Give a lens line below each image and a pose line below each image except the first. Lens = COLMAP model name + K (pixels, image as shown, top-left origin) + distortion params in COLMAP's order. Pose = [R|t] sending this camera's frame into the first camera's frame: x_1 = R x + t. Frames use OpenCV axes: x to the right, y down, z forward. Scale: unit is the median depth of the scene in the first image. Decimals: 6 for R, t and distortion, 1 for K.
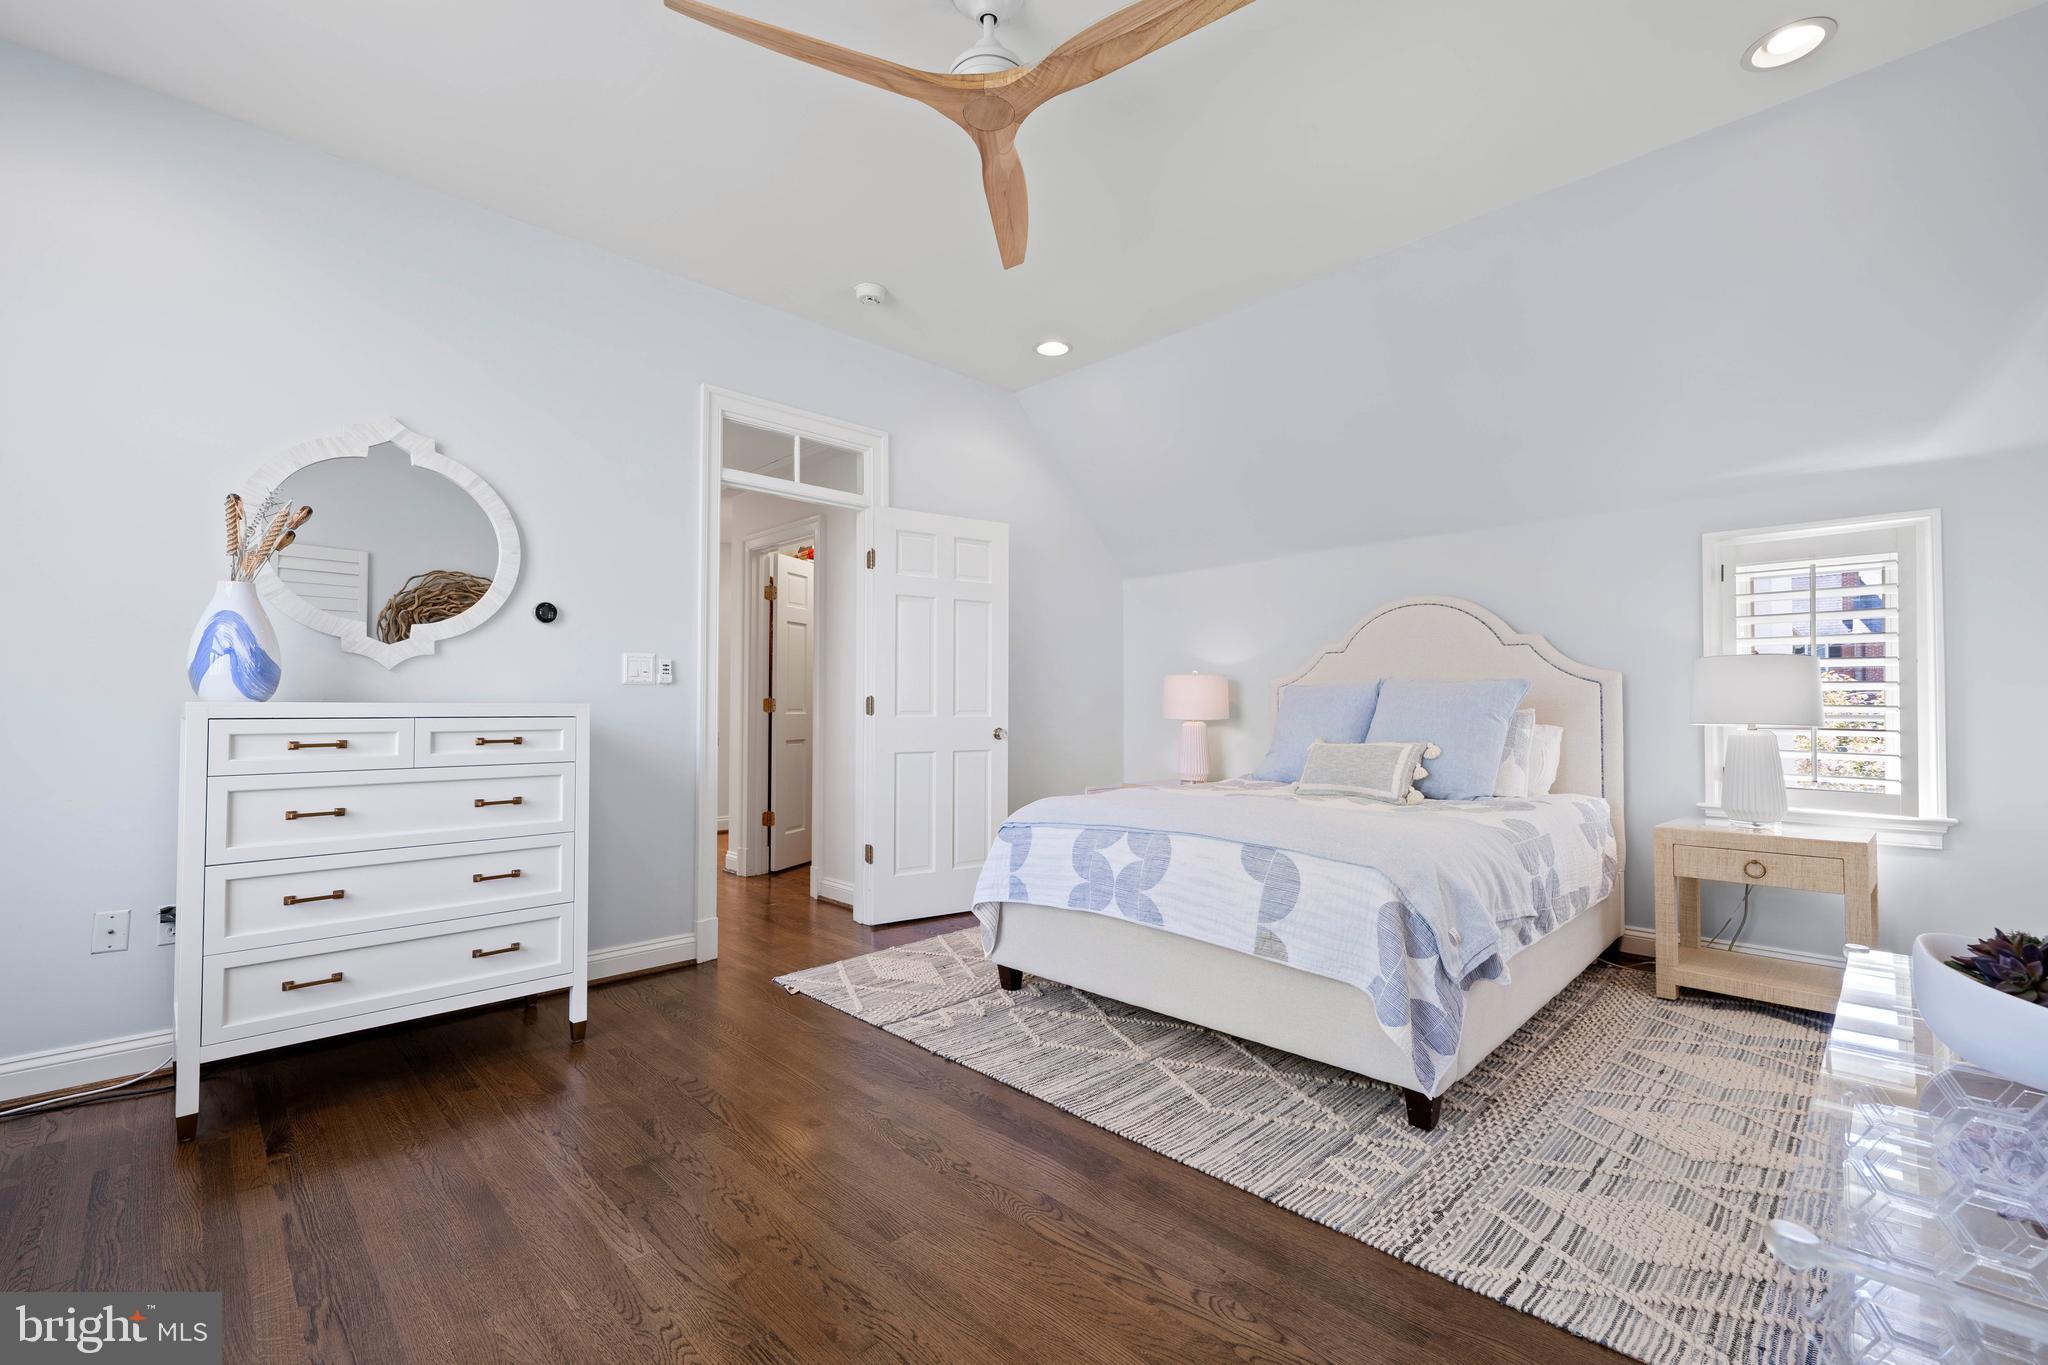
lens RADIAL K [[877.0, 0, 1018.2], [0, 877.0, 686.8], [0, 0, 1]] dist [-0.001569, 0.000290]
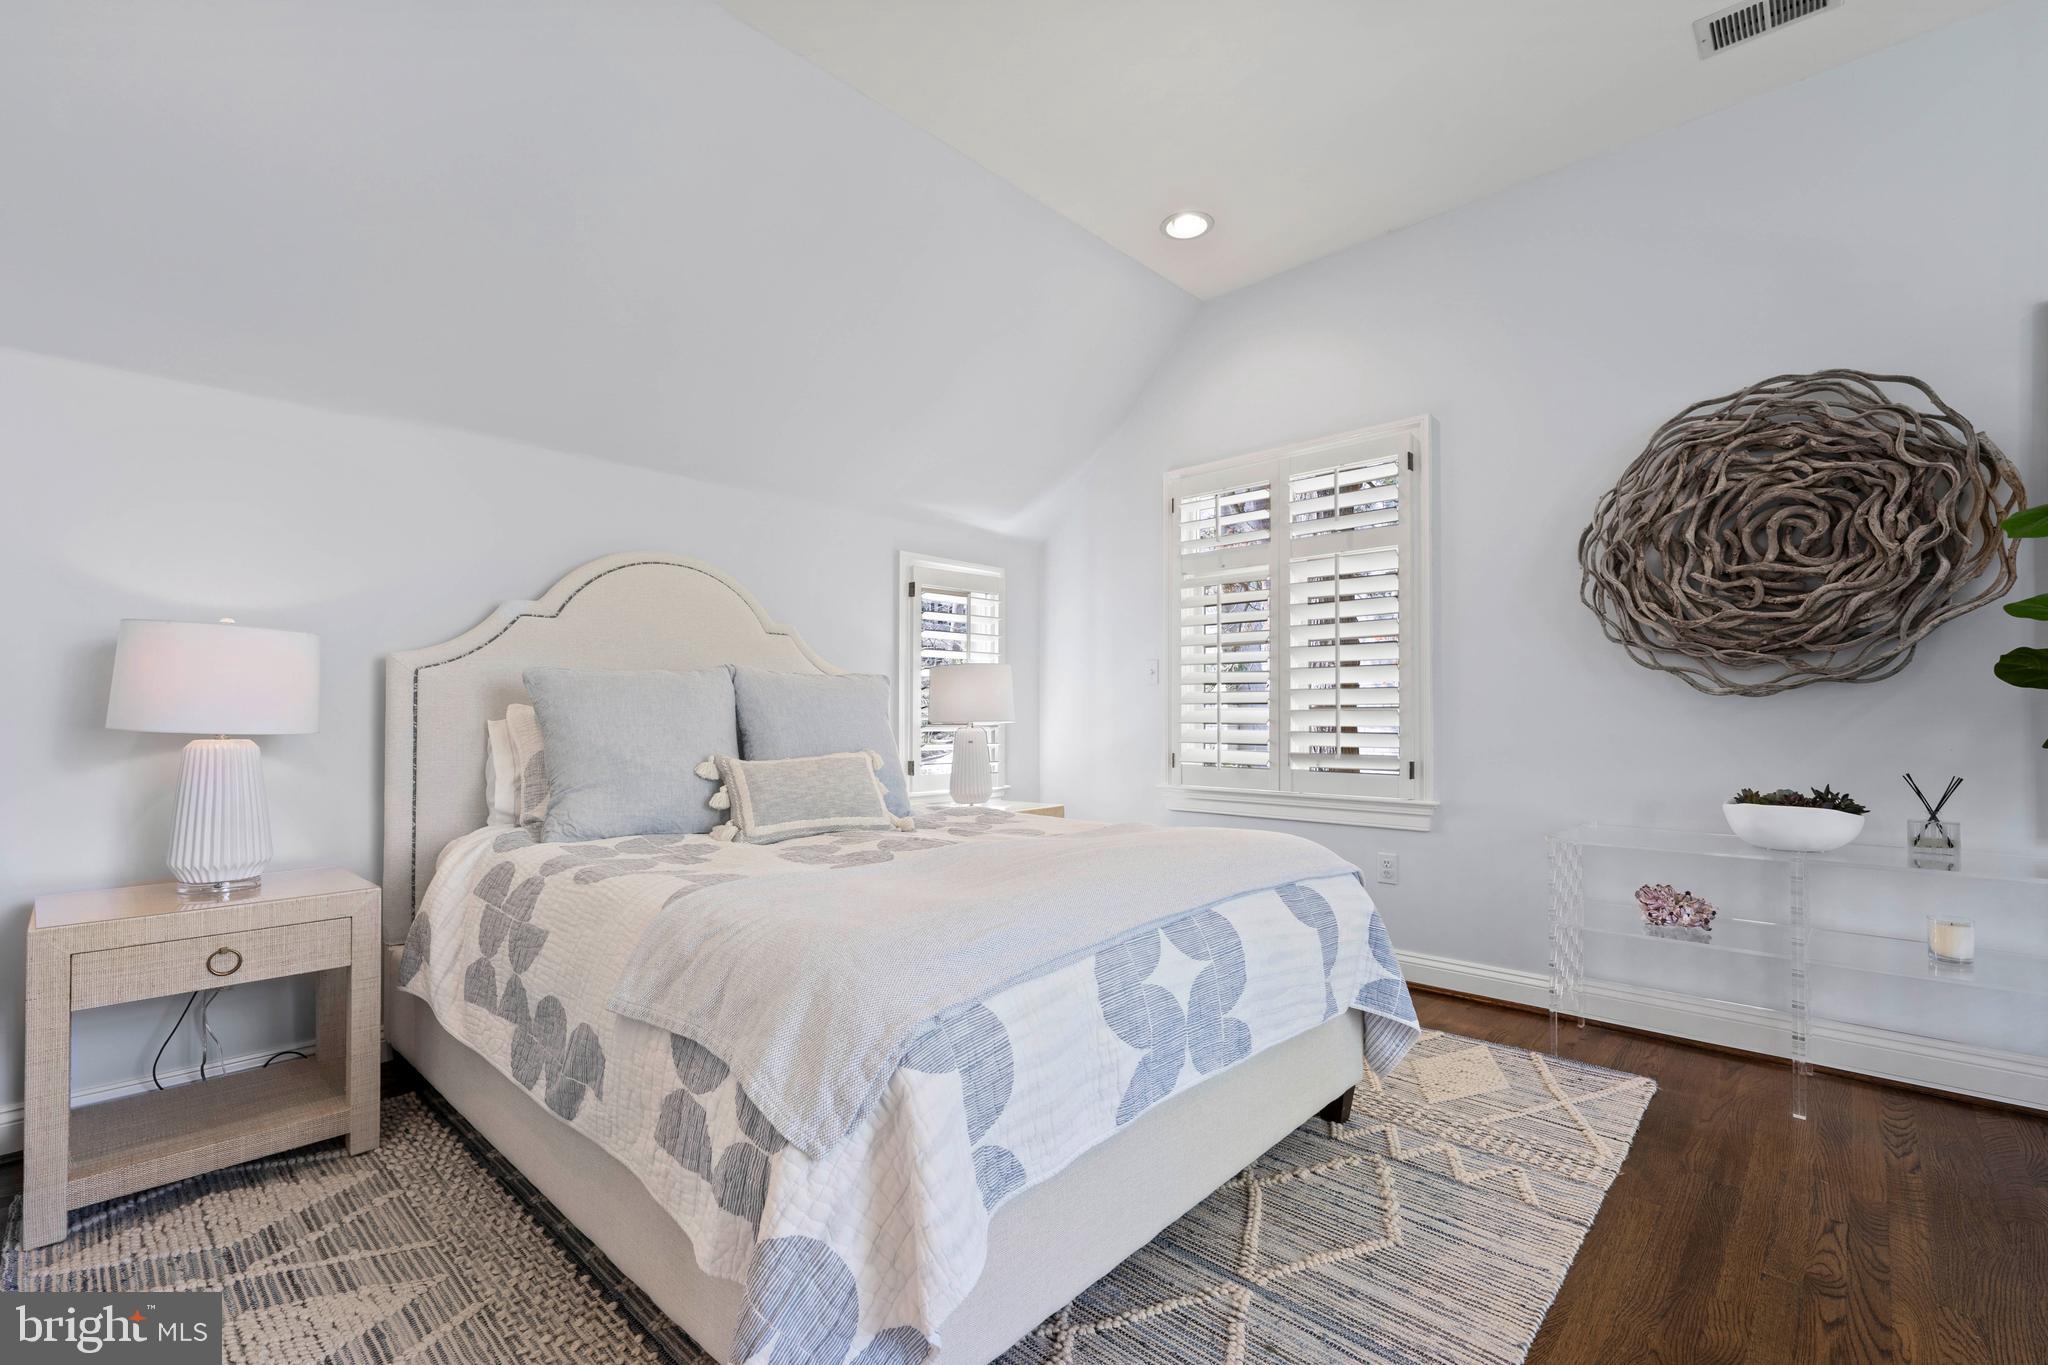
lens RADIAL K [[877.0, 0, 1033.1], [0, 877.0, 716.0], [0, 0, 1]] dist [-0.001569, 0.000290]
pose [[-0.049905, 0.002435, 0.998751, -0.440987], [-0.025230, 0.999675, -0.003698, 0.040980], [-0.998435, -0.025383, -0.049828, 1.178454]]
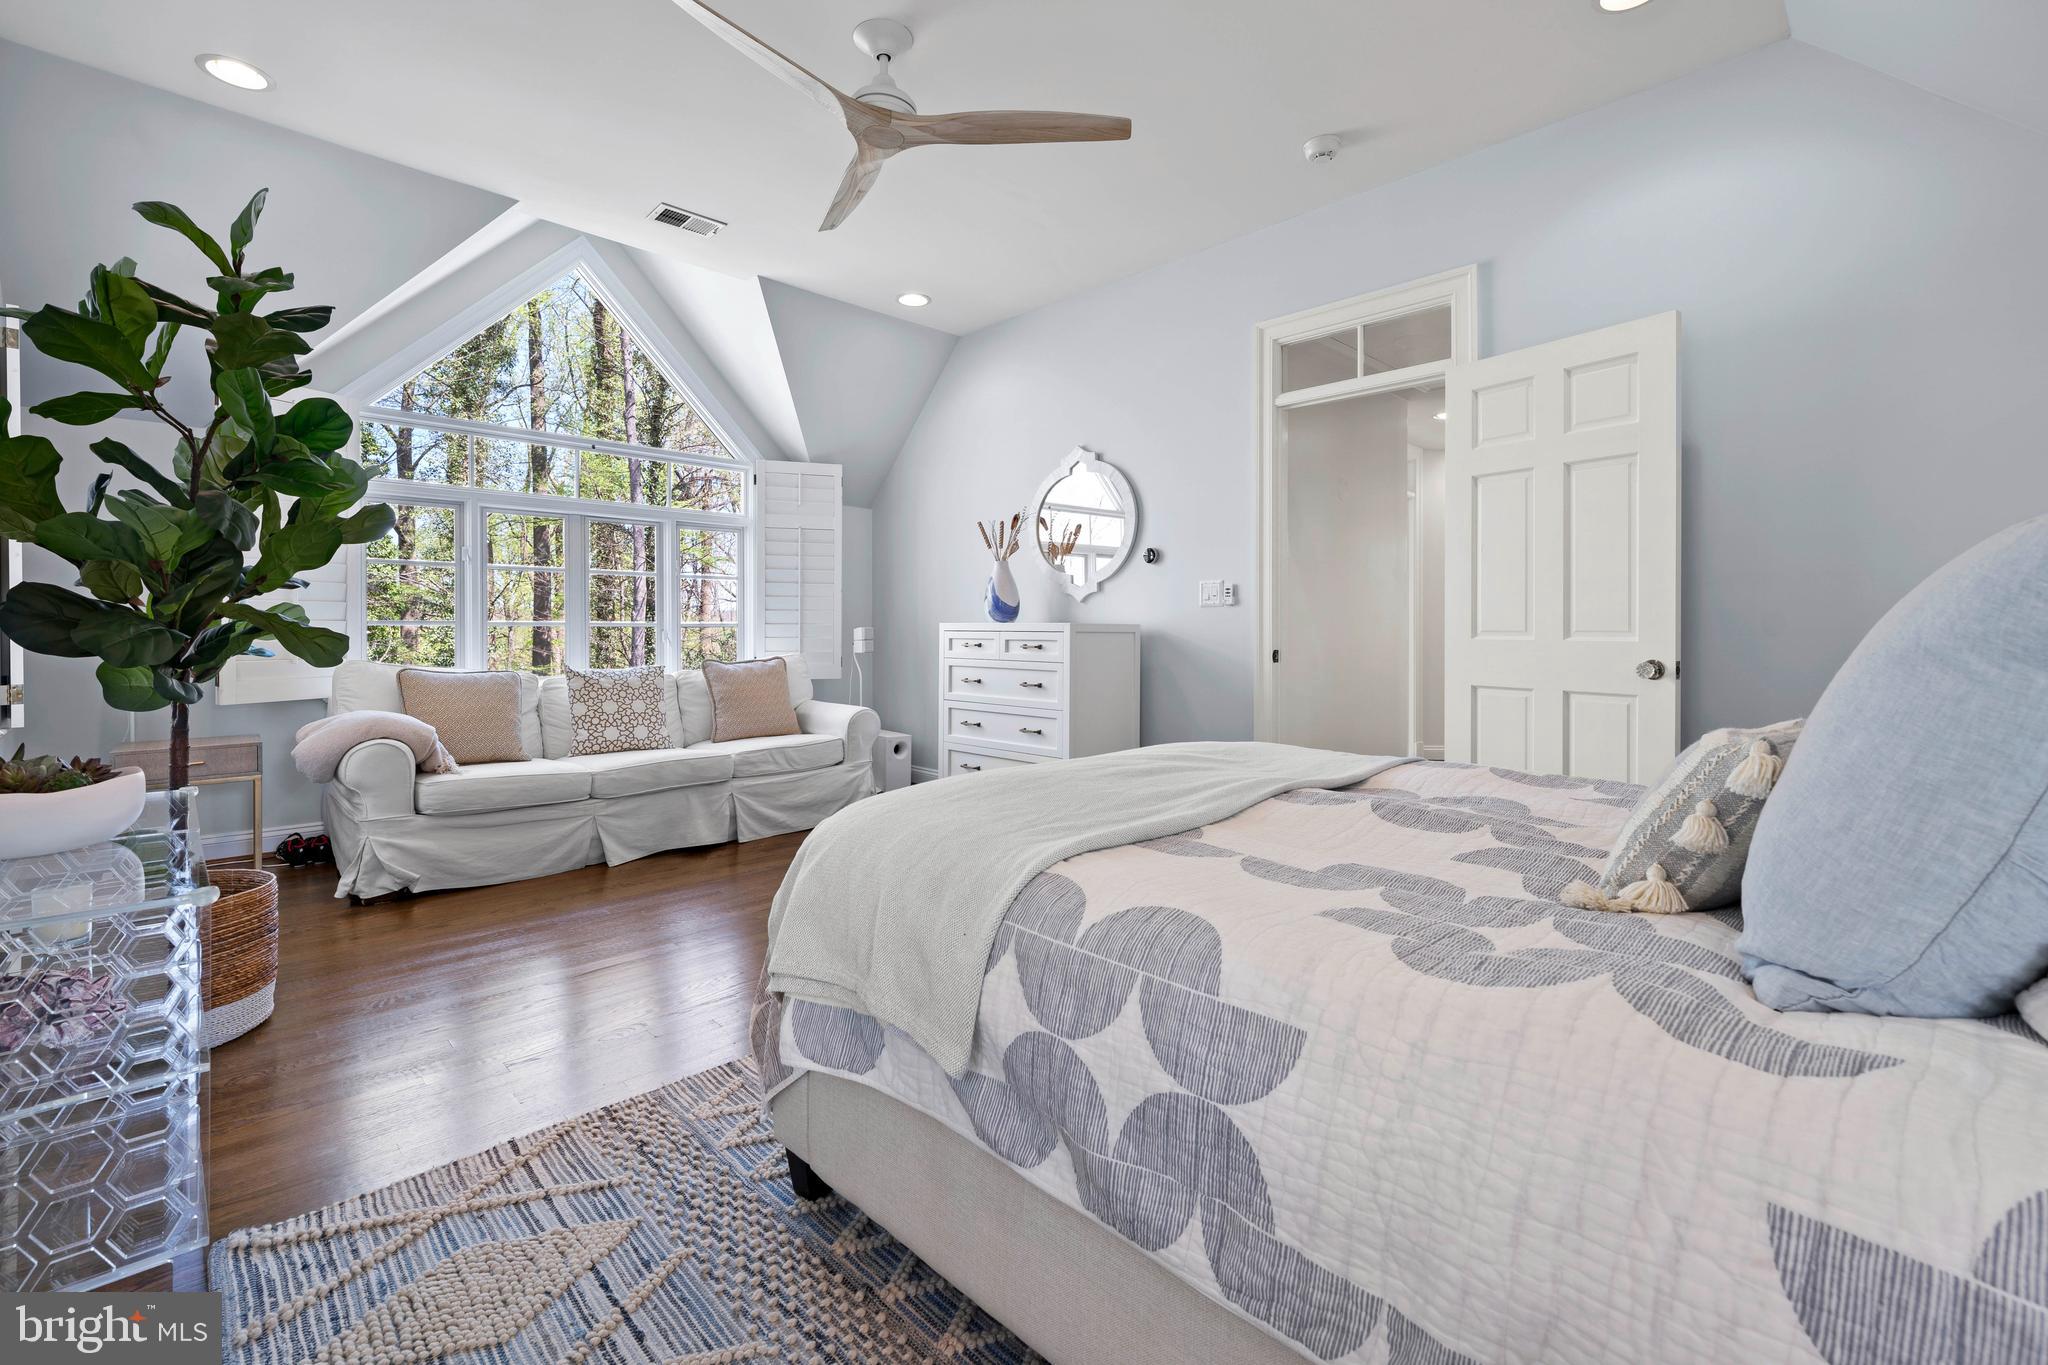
lens RADIAL K [[877.0, 0, 1033.6], [0, 877.0, 633.2], [0, 0, 1]] dist [-0.001569, 0.000290]
pose [[0.004812, 0.007050, -0.999964, 1.015445], [0.022338, 0.999725, 0.007156, 0.026738], [0.999739, -0.022371, 0.004654, 1.013331]]
